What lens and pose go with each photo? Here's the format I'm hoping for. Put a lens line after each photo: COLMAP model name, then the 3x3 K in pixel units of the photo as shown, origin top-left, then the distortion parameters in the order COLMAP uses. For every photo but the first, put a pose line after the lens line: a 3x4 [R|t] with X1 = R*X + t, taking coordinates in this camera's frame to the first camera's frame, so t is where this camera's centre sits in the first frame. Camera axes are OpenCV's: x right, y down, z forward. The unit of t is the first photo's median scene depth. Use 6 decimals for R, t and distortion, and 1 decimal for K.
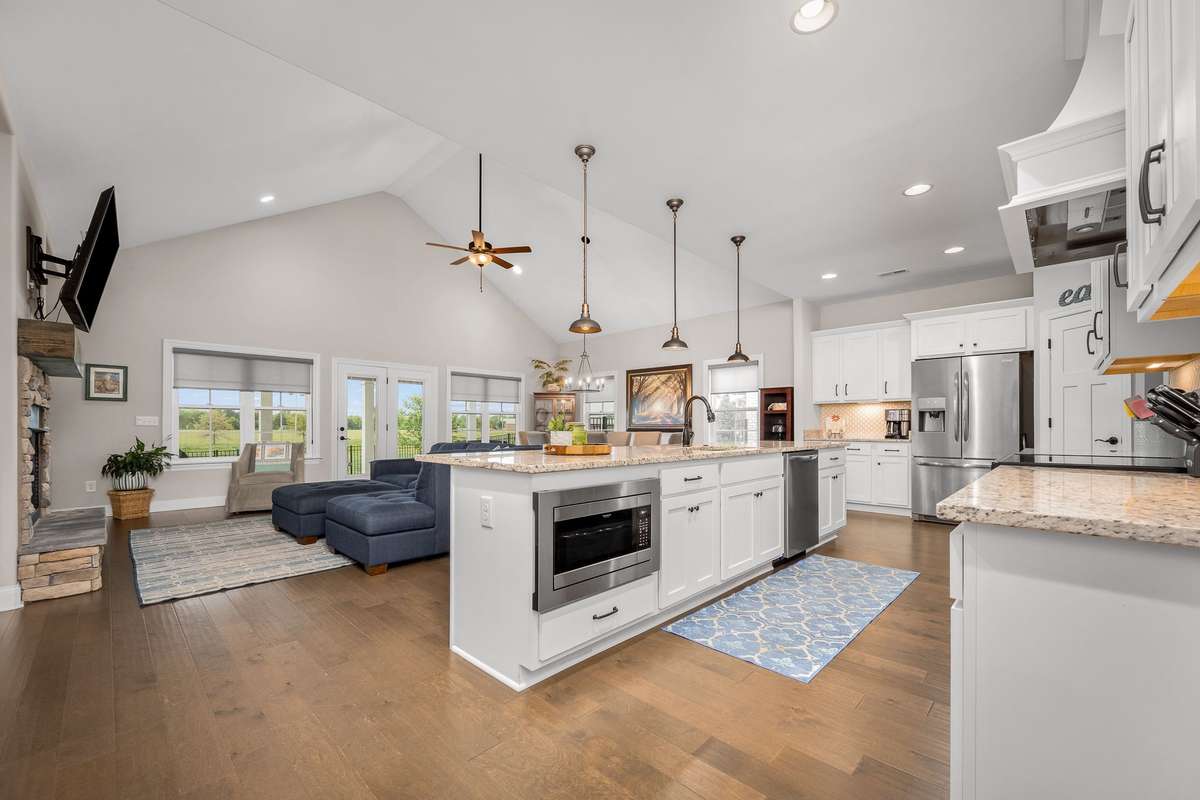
lens RADIAL K [[479.8, 0, 605.7], [0, 479.8, 431.4], [0, 0, 1]] dist [-0.001227, -0.000259]
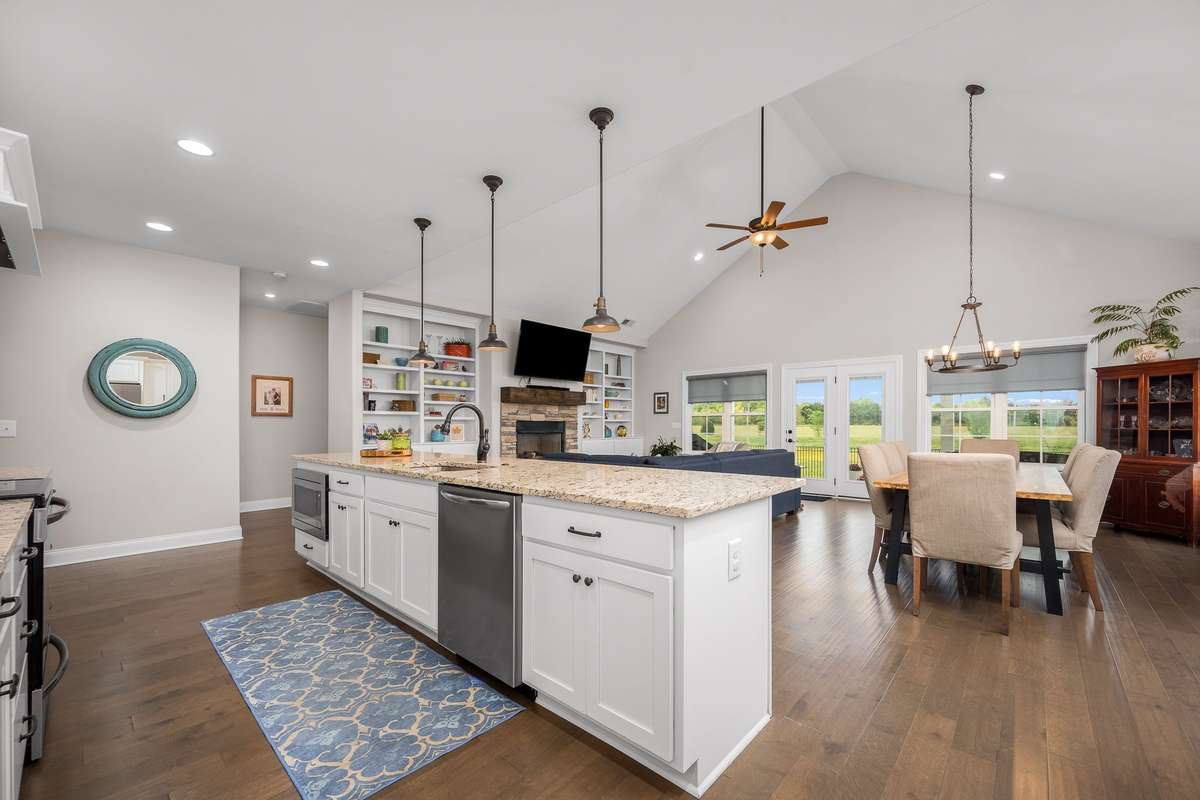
lens RADIAL K [[479.8, 0, 605.7], [0, 479.8, 431.4], [0, 0, 1]] dist [-0.001227, -0.000259]
pose [[0.028442, 0.015814, -0.999470, 1.120171], [-0.007583, 0.999849, 0.015604, -0.044164], [0.999567, 0.007136, 0.028558, 1.295067]]
